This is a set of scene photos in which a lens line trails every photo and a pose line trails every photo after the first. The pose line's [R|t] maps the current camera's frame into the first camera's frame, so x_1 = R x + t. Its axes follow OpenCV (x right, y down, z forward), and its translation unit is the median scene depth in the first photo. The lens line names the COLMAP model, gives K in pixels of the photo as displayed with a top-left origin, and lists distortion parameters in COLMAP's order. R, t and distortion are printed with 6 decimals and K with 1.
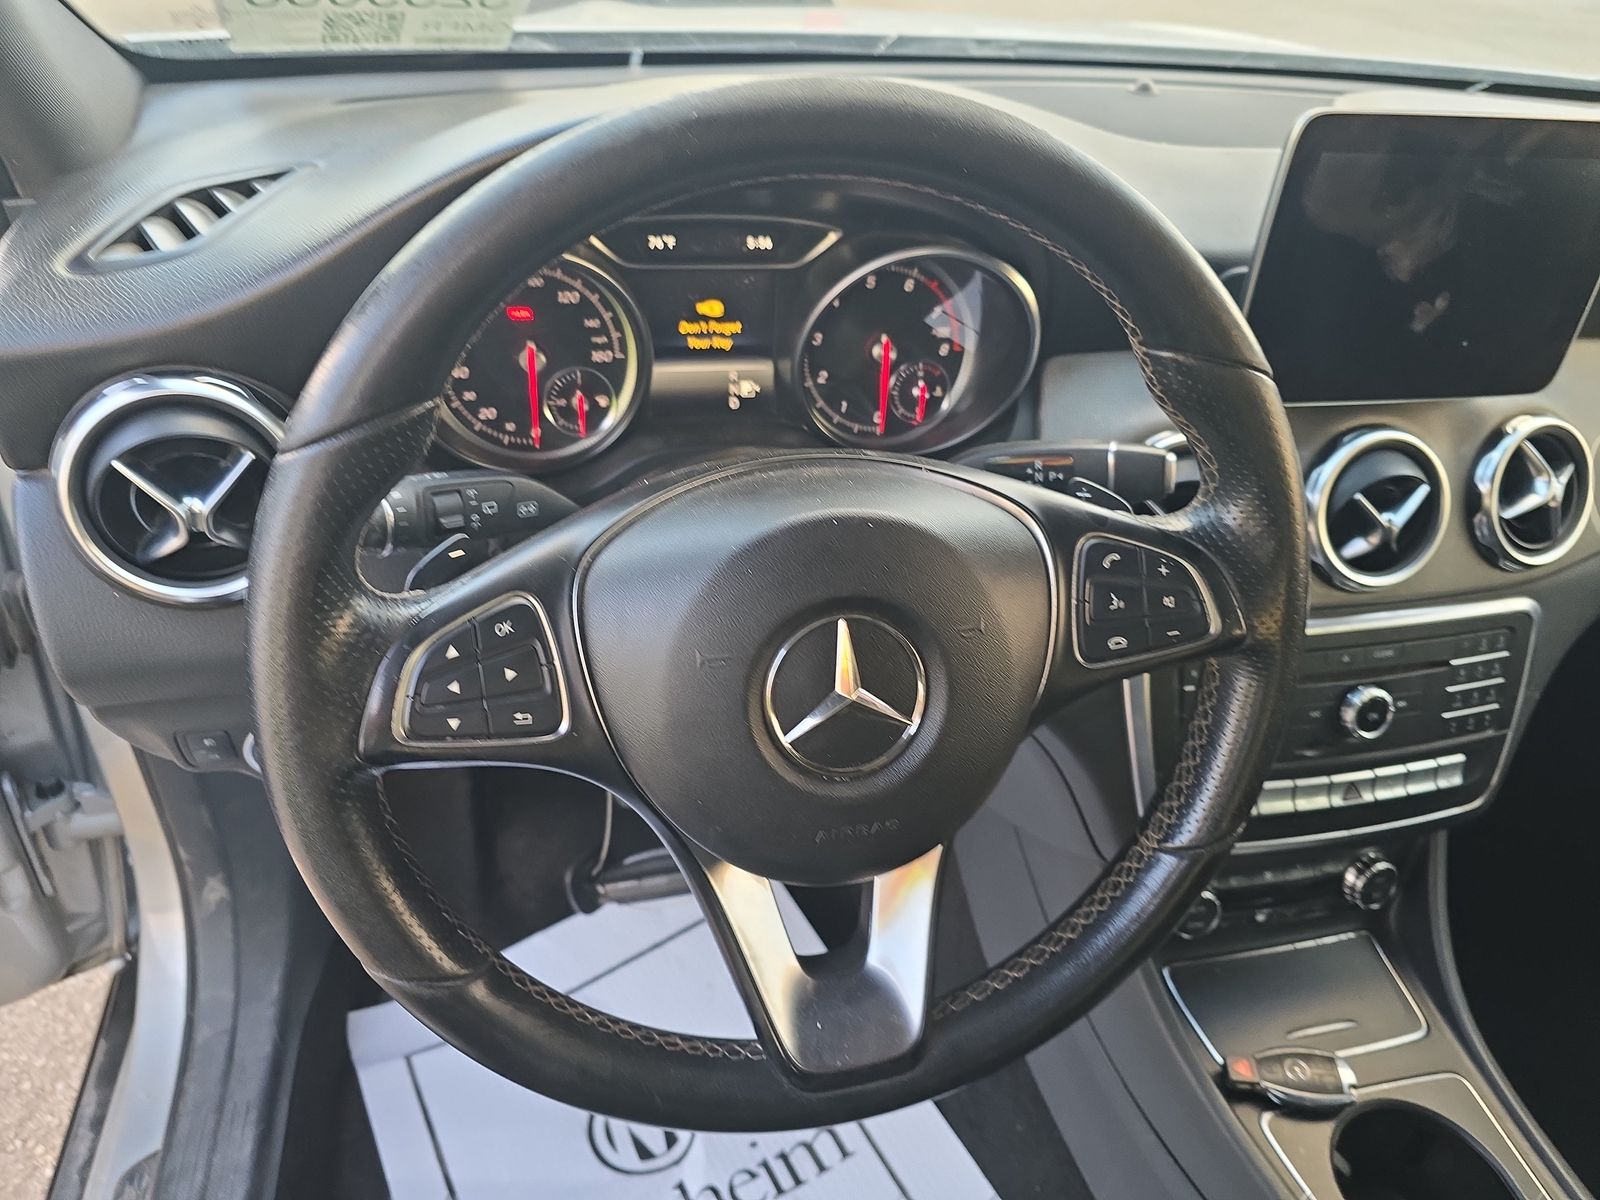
lens RADIAL K [[1107.3, 0, 800.0], [0, 1107.3, 542.8], [0, 0, 1]] dist [0.005465, -0.000650]
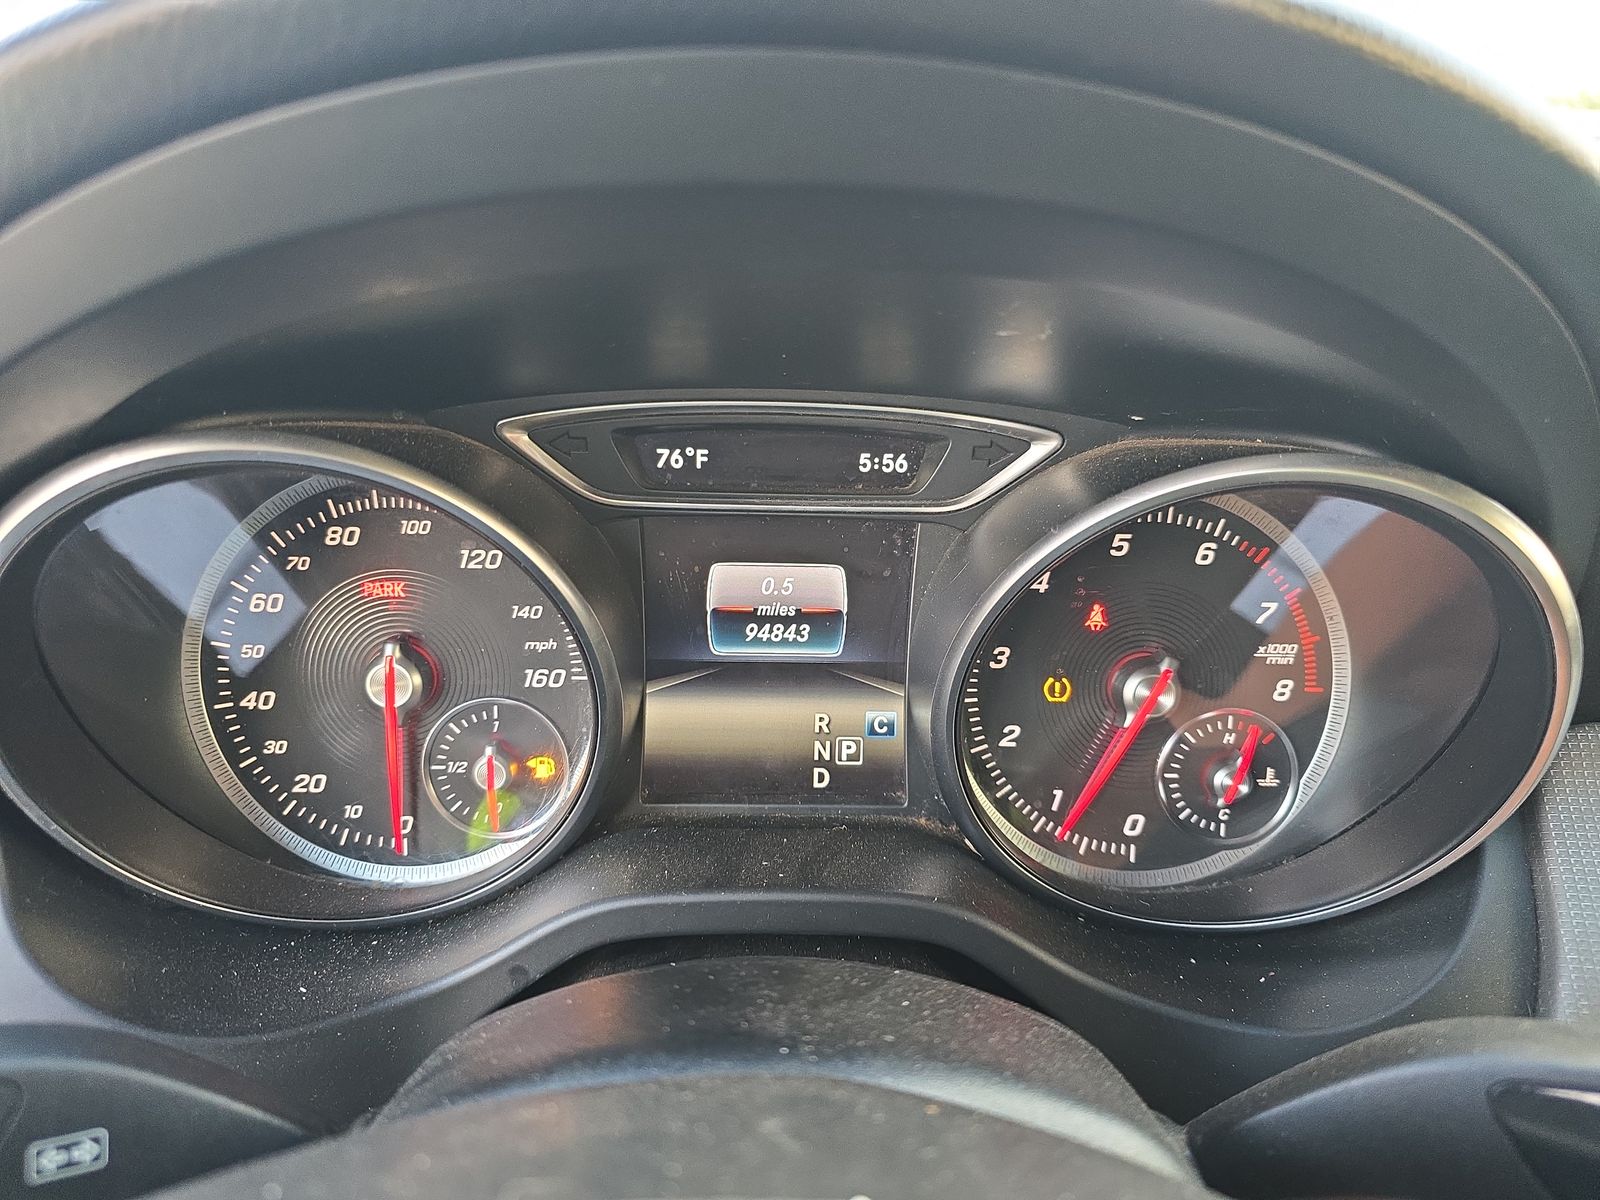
lens RADIAL K [[1107.3, 0, 800.0], [0, 1107.3, 542.8], [0, 0, 1]] dist [0.005465, -0.000650]
pose [[0.970066, 0.028192, -0.241198, 0.046546], [-0.077394, 0.977337, -0.197034, -0.134341], [0.230177, 0.209804, 0.950264, 0.527185]]
